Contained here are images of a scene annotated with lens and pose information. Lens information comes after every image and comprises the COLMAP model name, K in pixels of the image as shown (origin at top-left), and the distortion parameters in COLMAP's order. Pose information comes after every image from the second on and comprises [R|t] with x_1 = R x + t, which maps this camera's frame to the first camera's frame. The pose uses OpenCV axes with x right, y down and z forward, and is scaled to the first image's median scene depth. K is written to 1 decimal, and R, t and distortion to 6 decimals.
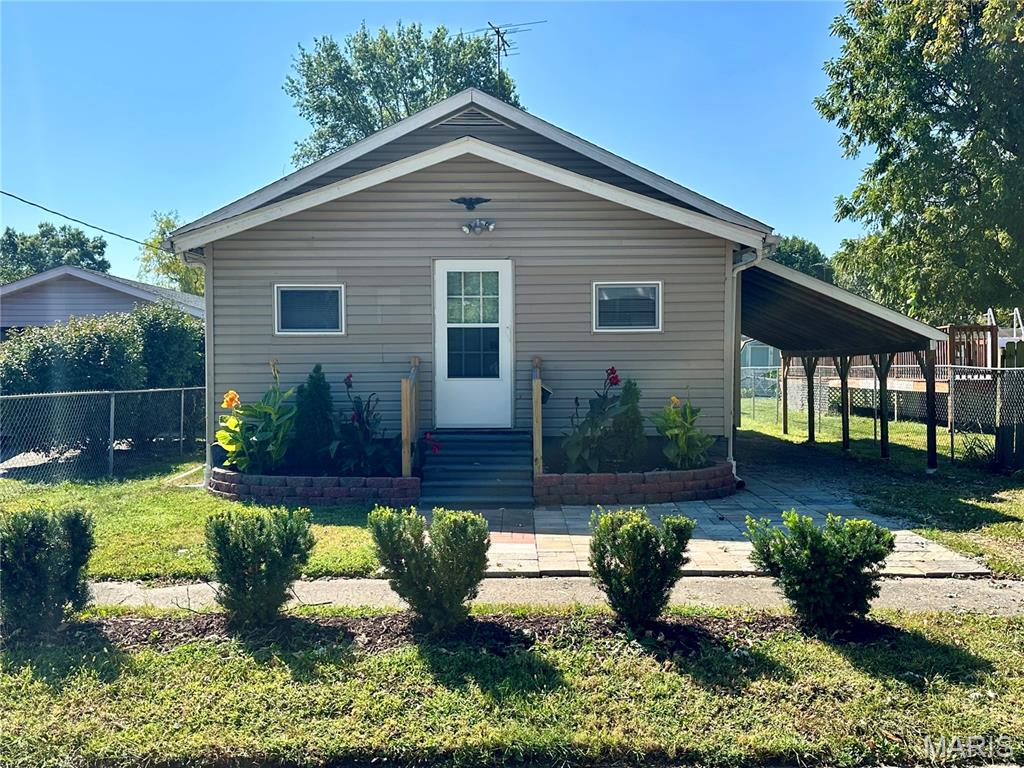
lens RADIAL K [[995.0, 0, 513.5], [0, 995.0, 363.8], [0, 0, 1]] dist [0.159947, -0.000412]
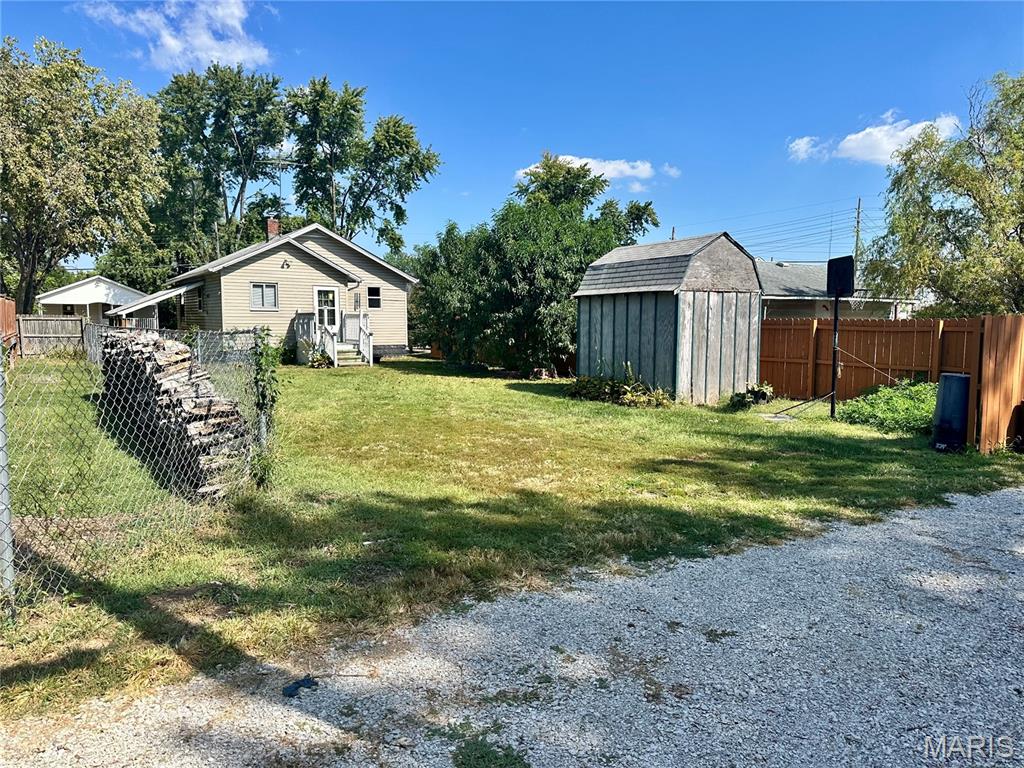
lens RADIAL K [[714.5, 0, 512.0], [0, 714.5, 384.0], [0, 0, 1]] dist [0.073491, -0.129294]
pose [[0.833989, -0.038419, 0.550442, -0.799851], [-0.013067, 0.995918, 0.089309, -0.009933], [-0.551627, -0.081675, 0.830083, -1.194871]]
